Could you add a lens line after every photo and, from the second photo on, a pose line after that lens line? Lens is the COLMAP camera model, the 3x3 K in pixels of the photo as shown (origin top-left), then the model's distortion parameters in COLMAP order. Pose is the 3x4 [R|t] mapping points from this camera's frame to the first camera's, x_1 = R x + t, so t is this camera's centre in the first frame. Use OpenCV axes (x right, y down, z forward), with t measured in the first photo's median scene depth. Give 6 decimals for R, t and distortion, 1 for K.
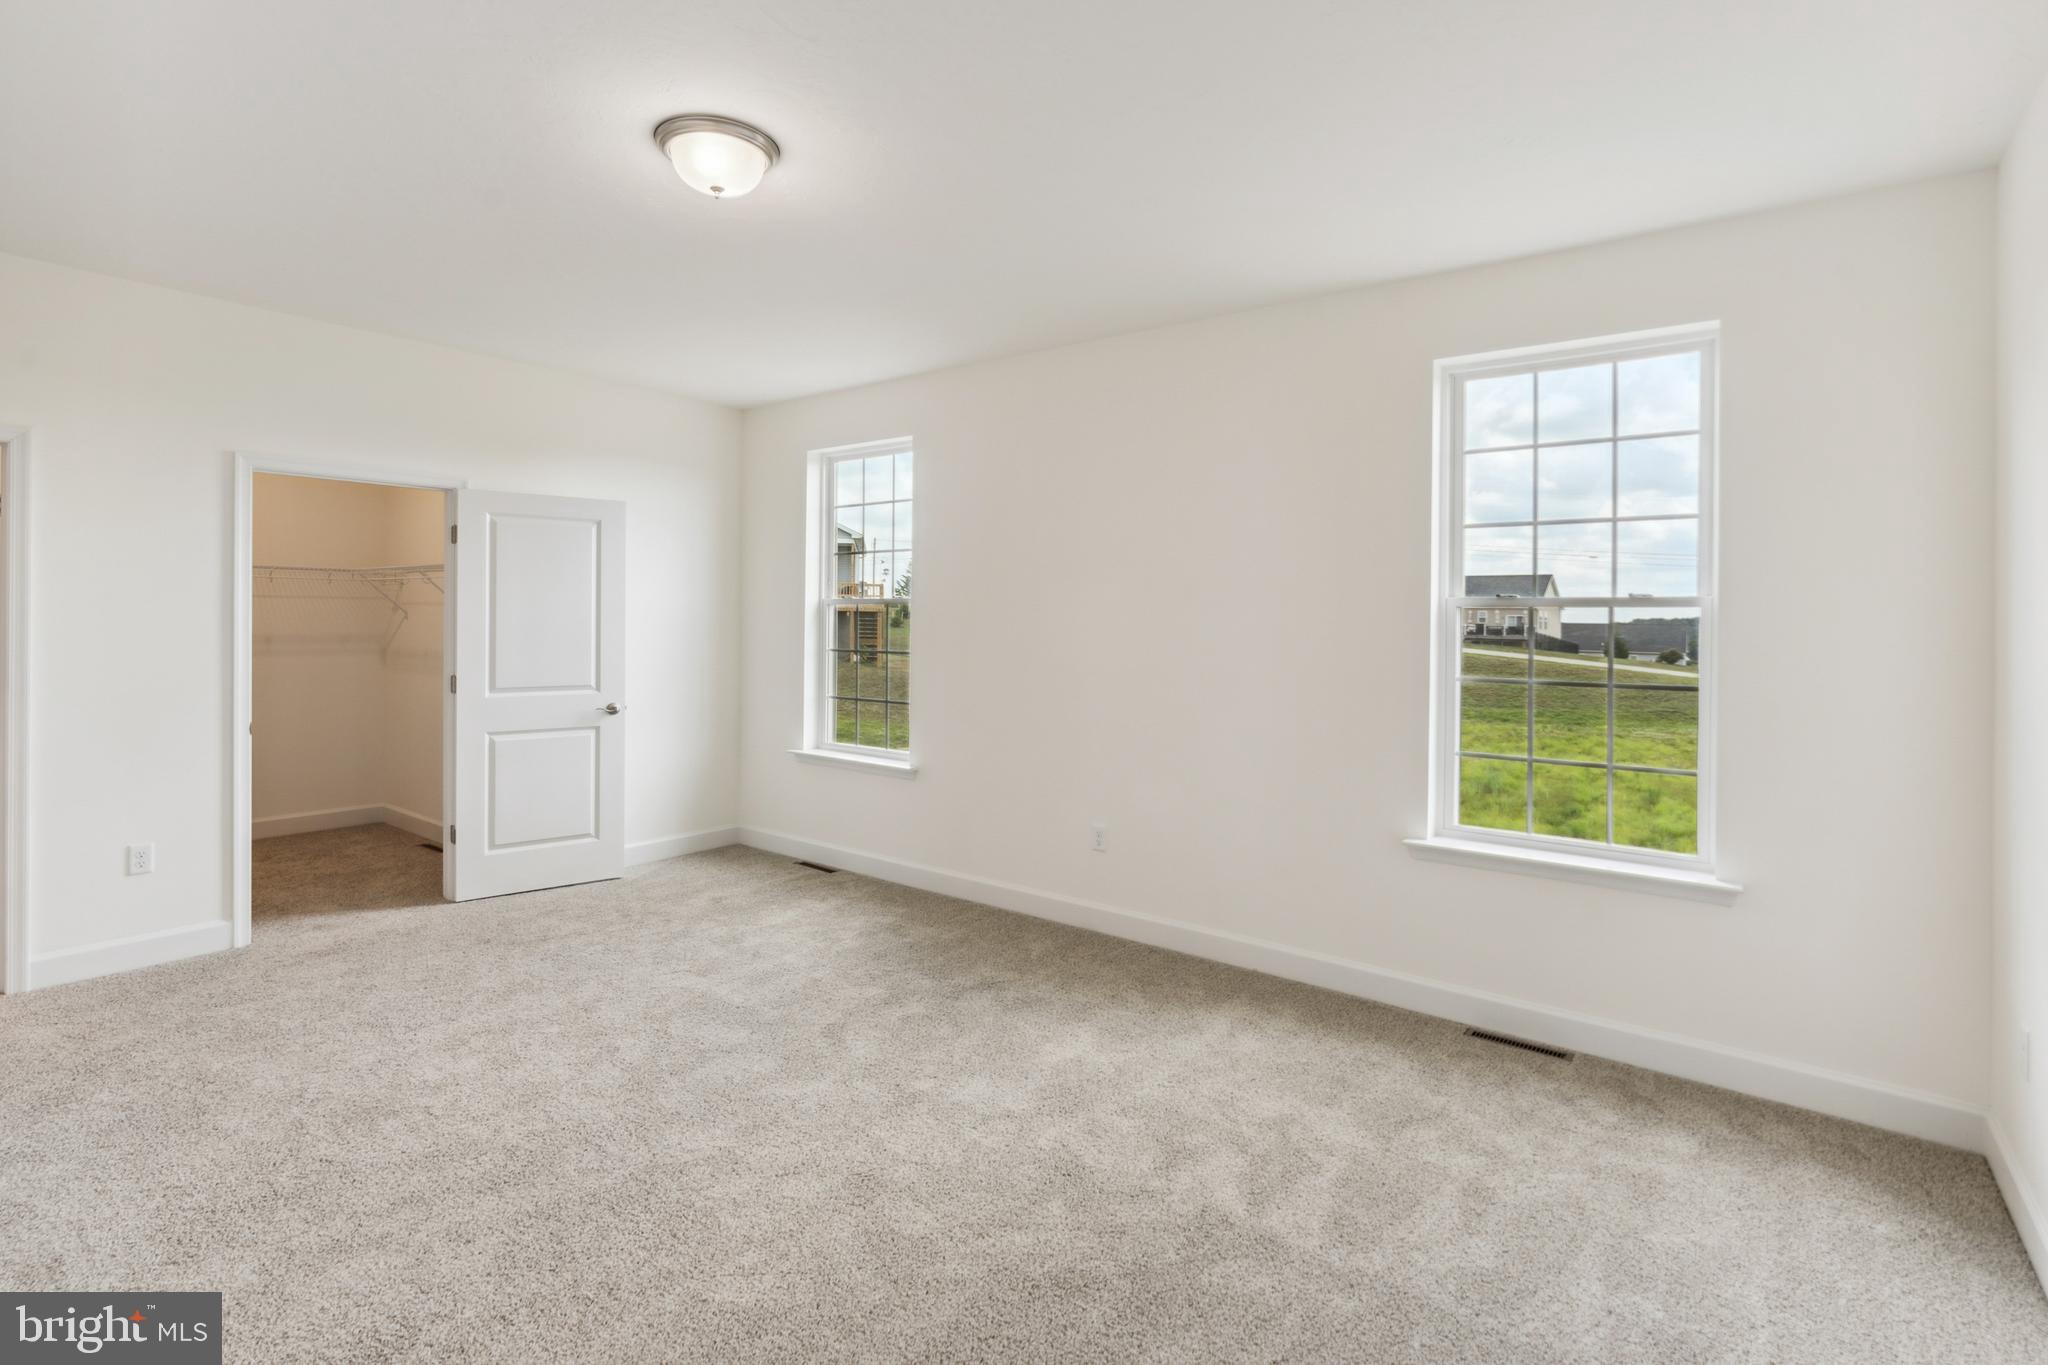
lens RADIAL K [[963.1, 0, 1024.1], [0, 963.1, 643.5], [0, 0, 1]] dist [-0.000236, 0.001318]
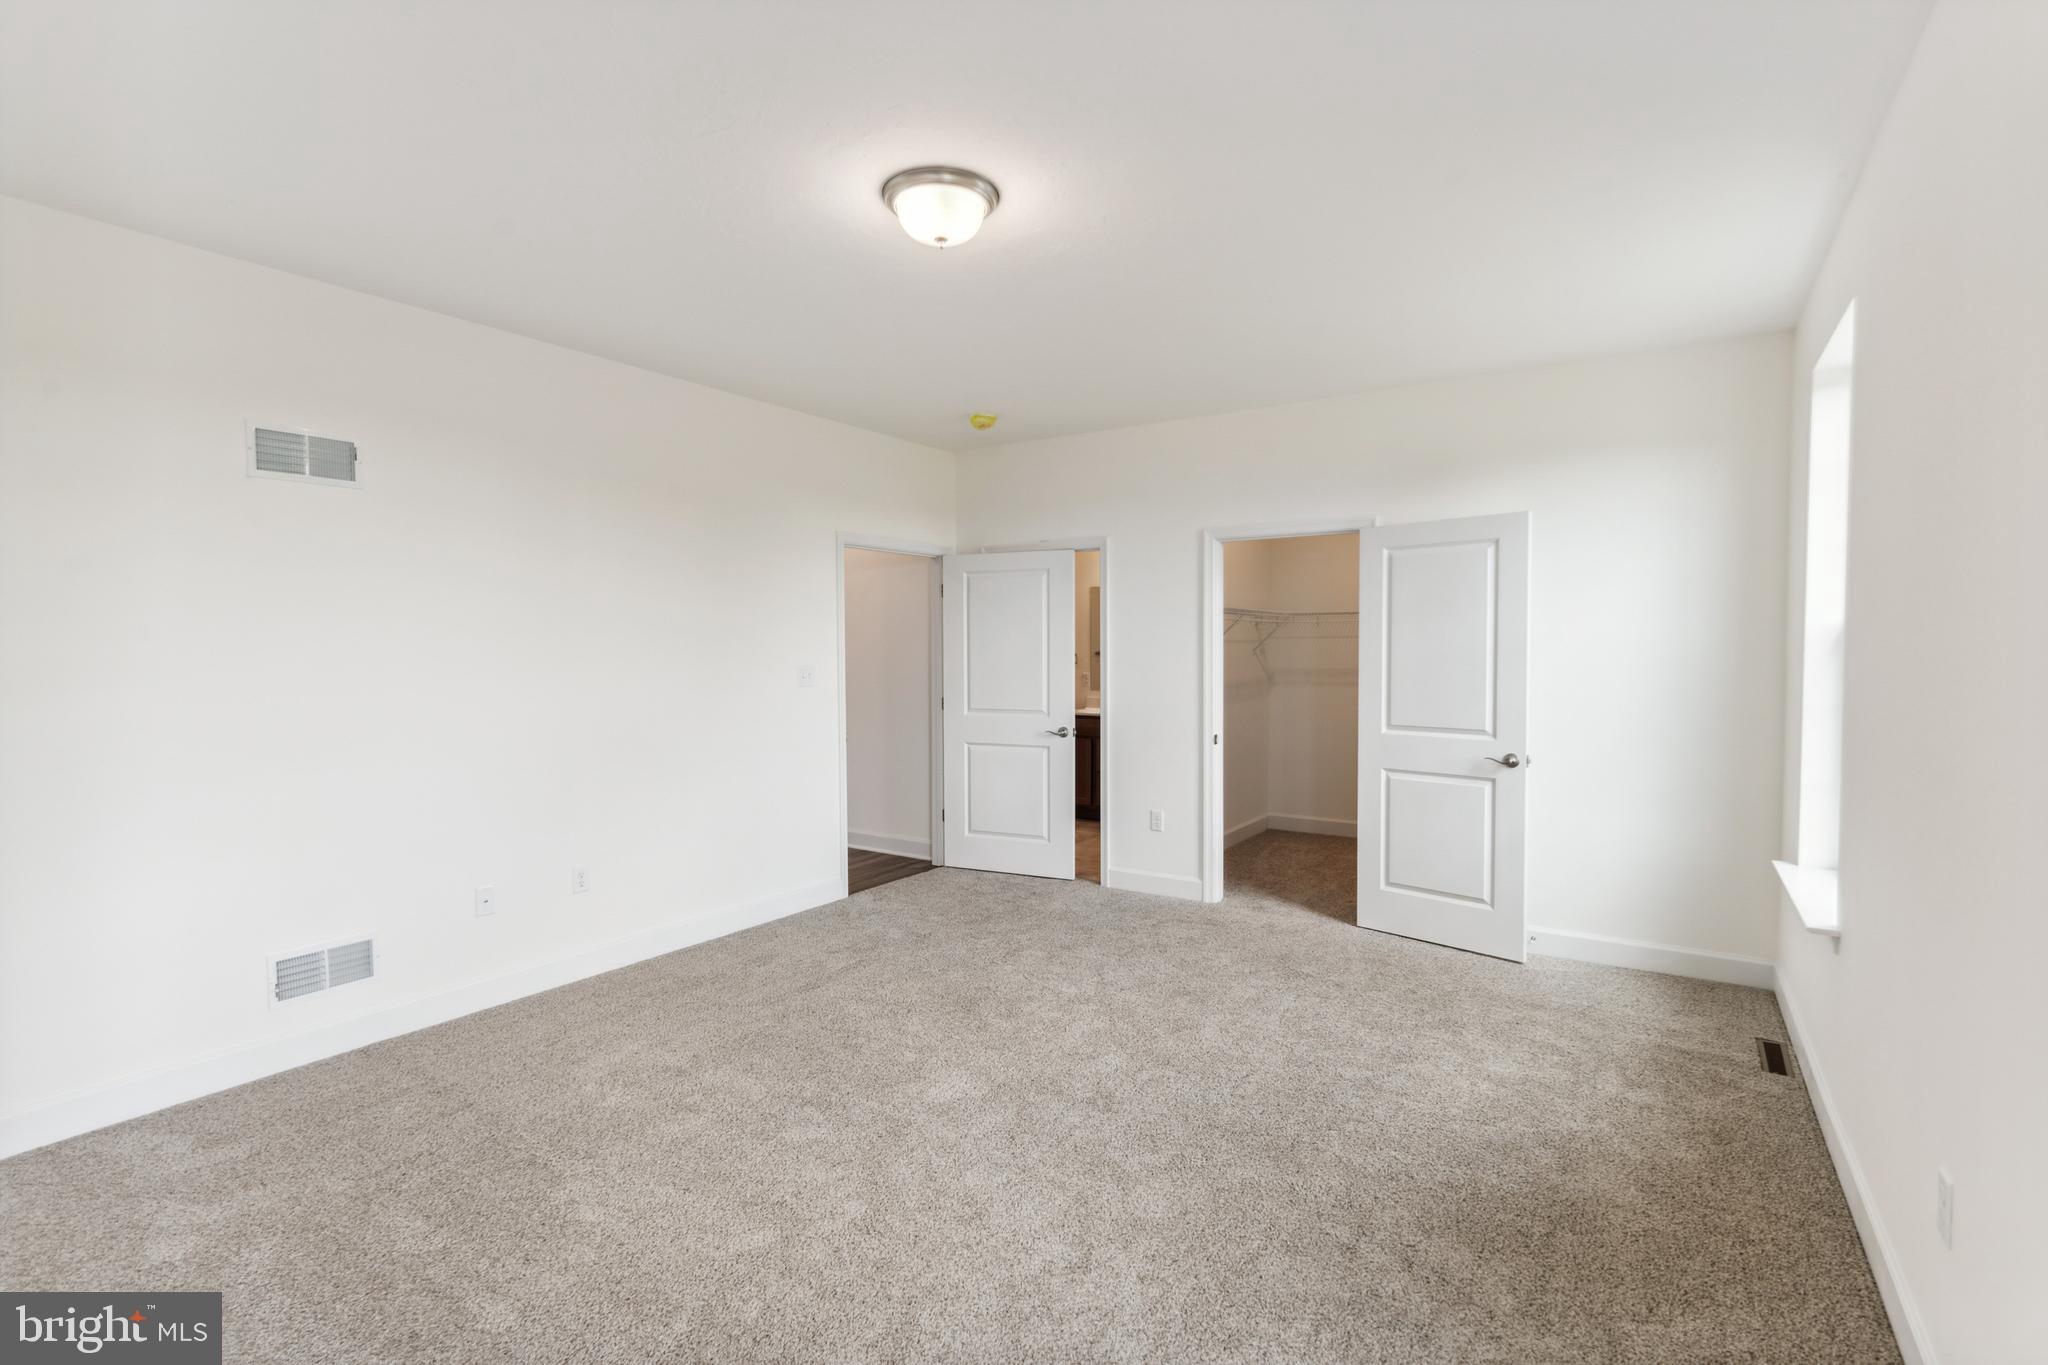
lens RADIAL K [[966.4, 0, 1014.2], [0, 966.4, 688.9], [0, 0, 1]] dist [0.000015, 0.000245]
pose [[0.053657, 0.034583, -0.997960, 0.455087], [-0.014724, 0.999319, 0.033839, -0.019683], [0.998451, 0.012878, 0.054130, 0.605809]]
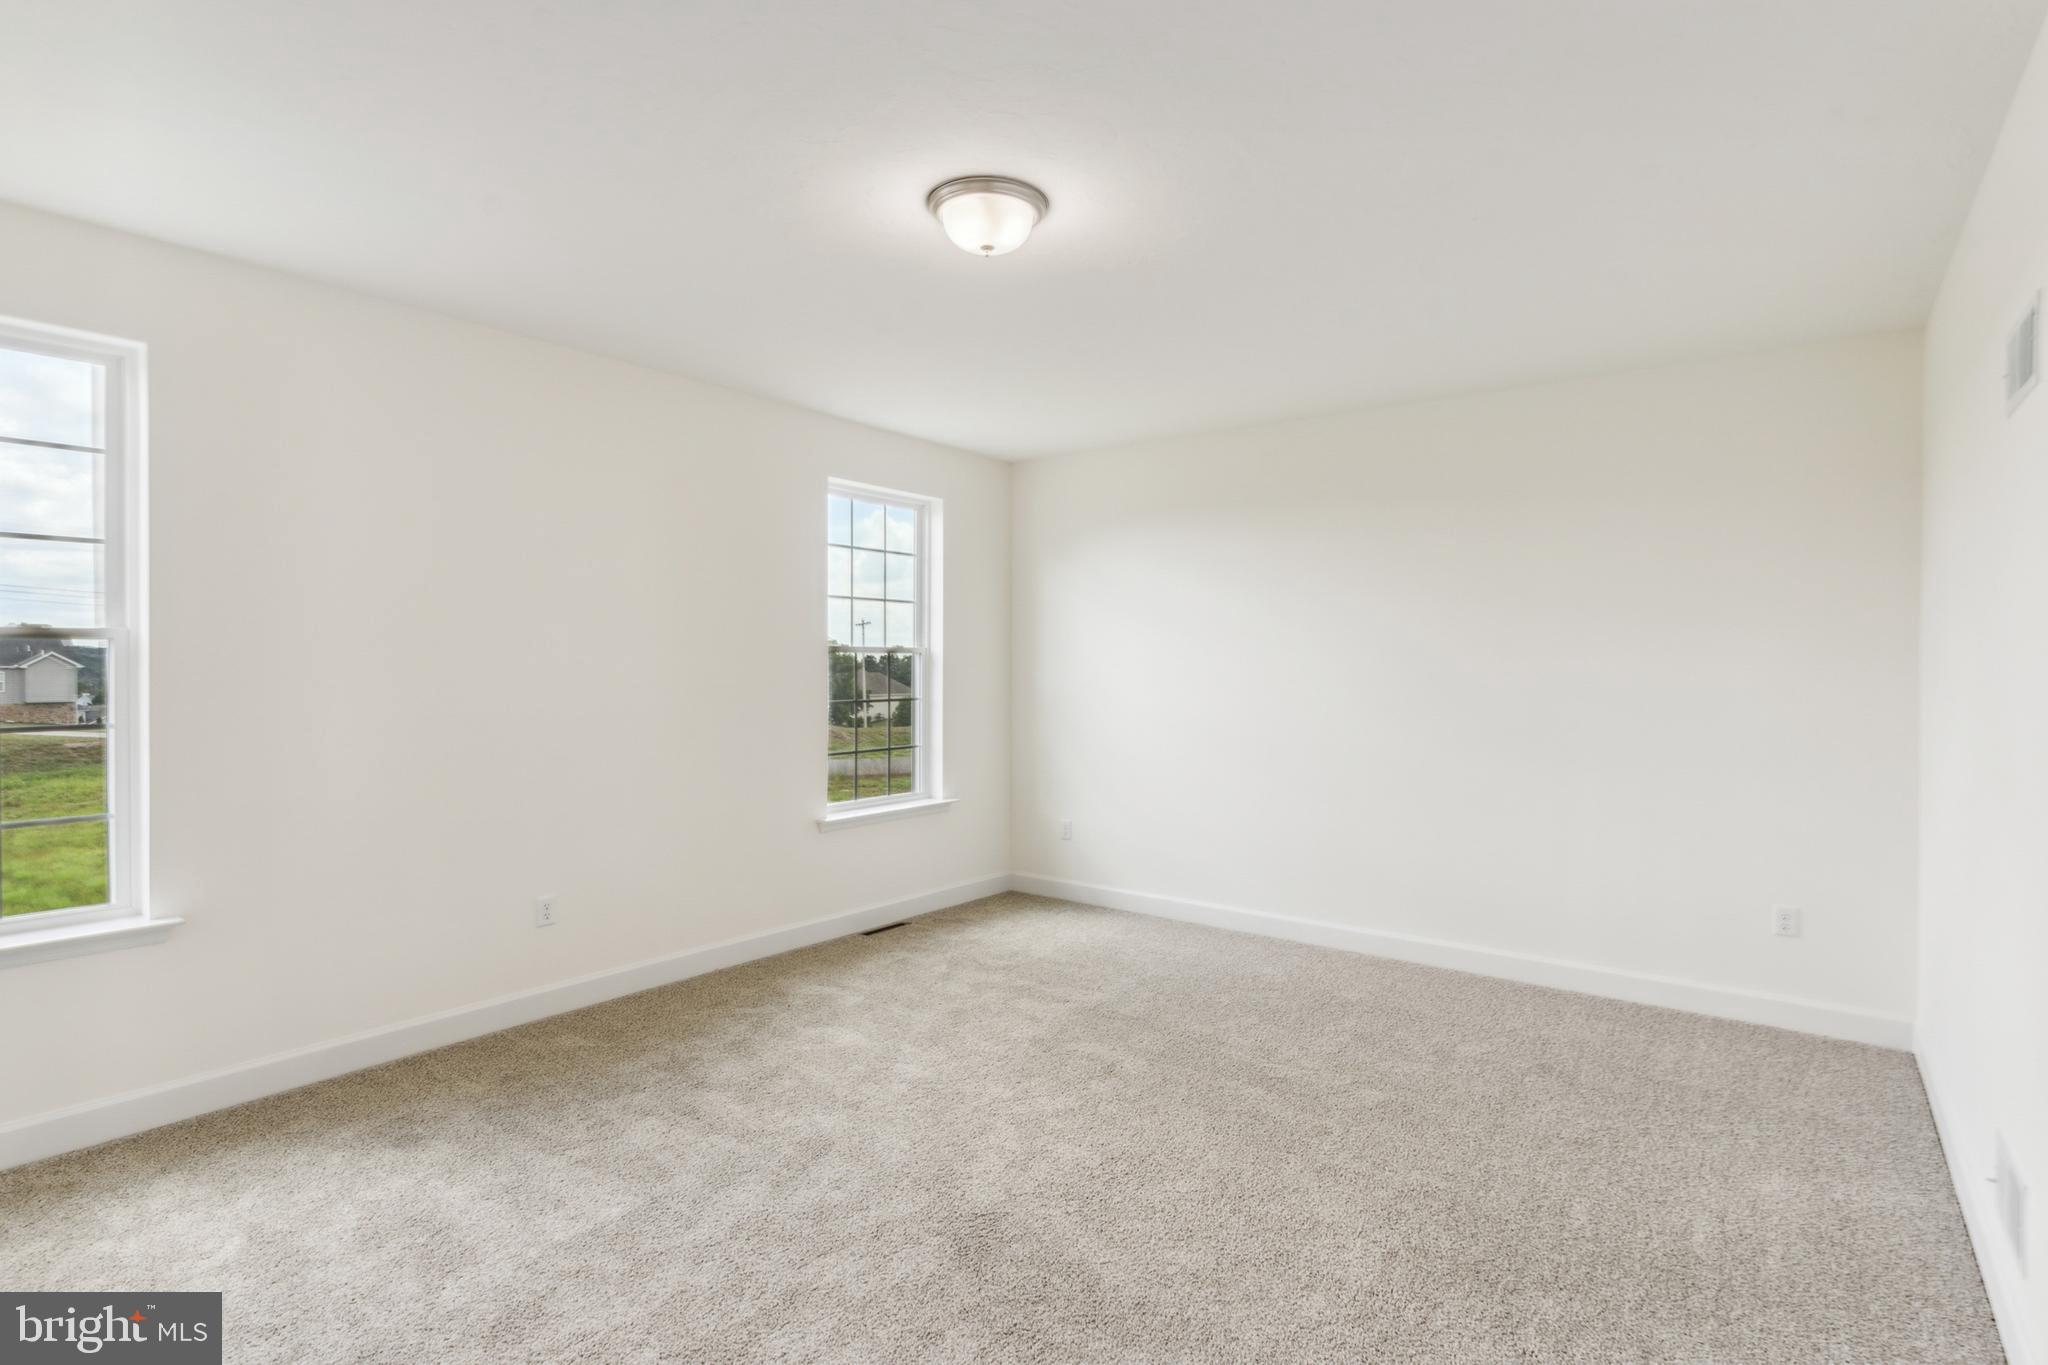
lens RADIAL K [[962.6, 0, 1028.9], [0, 962.6, 654.4], [0, 0, 1]] dist [-0.001906, -0.000414]
pose [[0.015155, 0.001502, 0.999884, -0.818439], [0.019761, 0.999803, -0.001802, -0.018155], [-0.999690, 0.019786, 0.015122, 0.570928]]
